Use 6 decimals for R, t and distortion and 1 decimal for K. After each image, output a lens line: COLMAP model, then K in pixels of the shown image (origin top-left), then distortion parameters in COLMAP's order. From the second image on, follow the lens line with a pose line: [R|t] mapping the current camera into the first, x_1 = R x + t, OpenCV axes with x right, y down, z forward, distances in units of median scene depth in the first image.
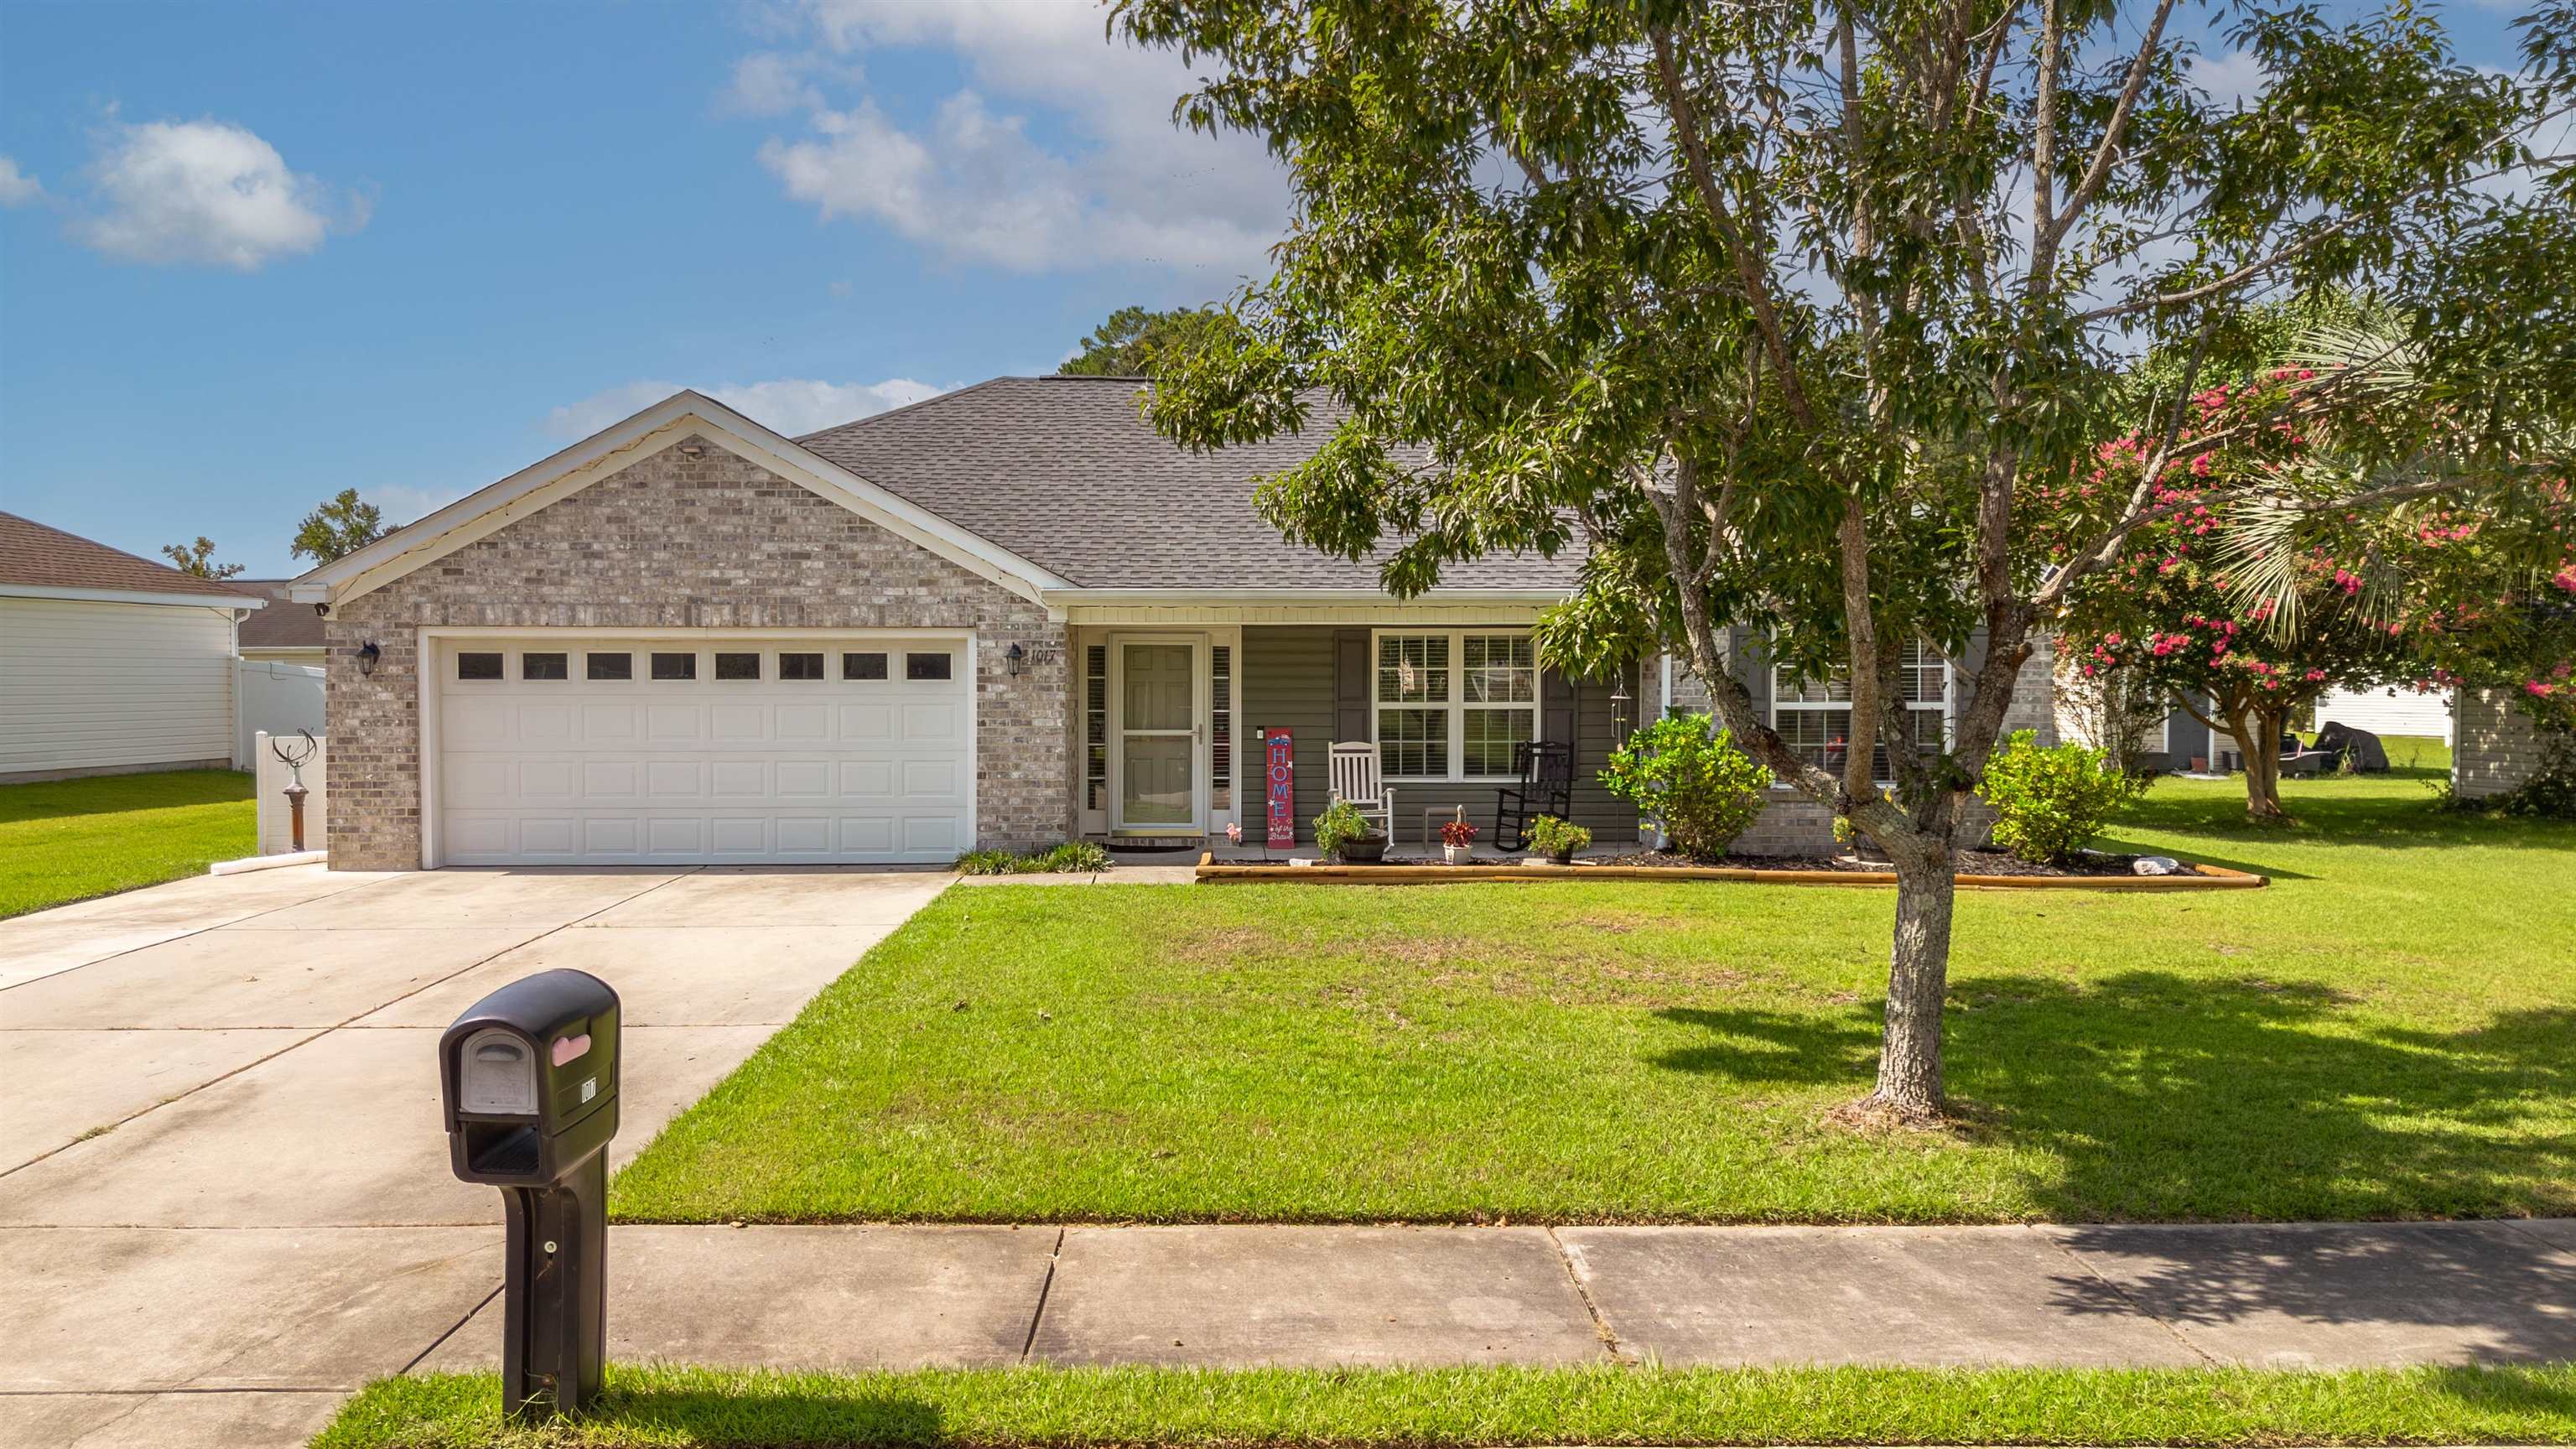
lens RADIAL K [[1883.5, 0, 1289.0], [0, 1883.5, 779.9], [0, 0, 1]] dist [0.044609, -0.028875]
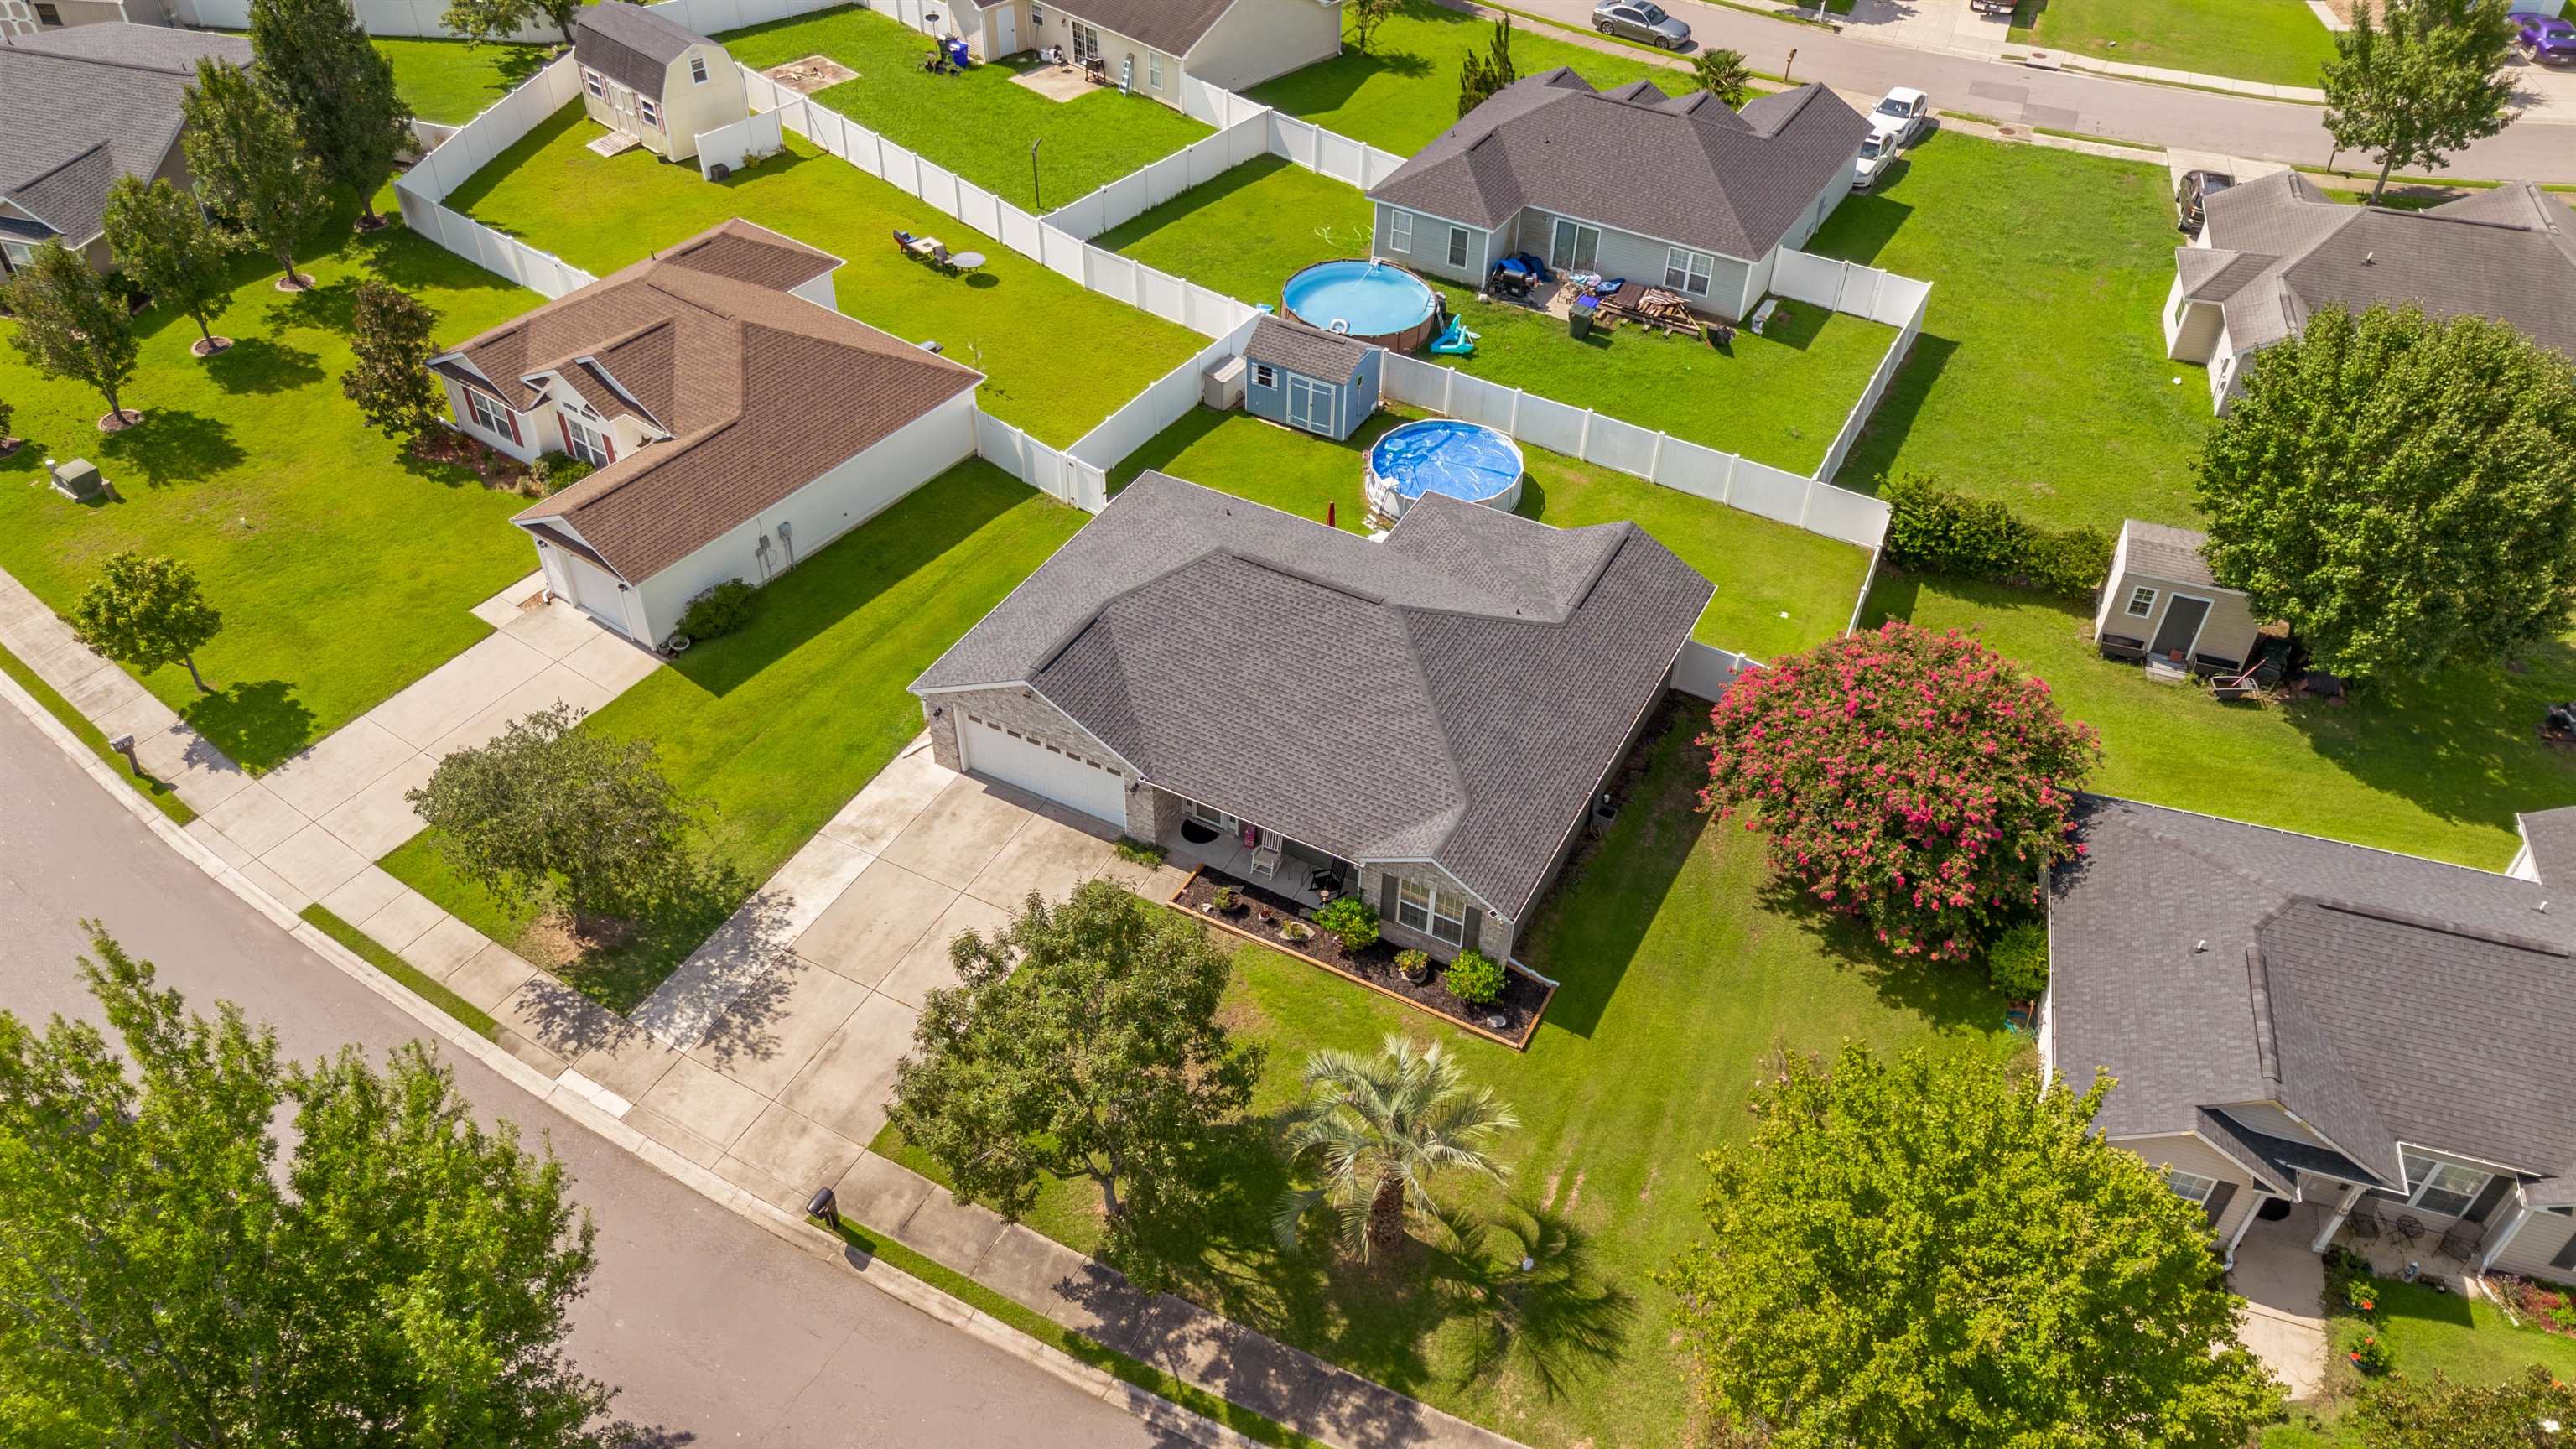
lens RADIAL K [[1837.0, 0, 1304.3], [0, 1837.0, 722.3], [0, 0, 1]] dist [0.047474, -0.032042]
pose [[0.872553, 0.334727, -0.355820, 0.946224], [-0.051512, 0.787347, 0.614354, -1.731396], [0.485795, -0.517728, 0.704245, -0.646762]]
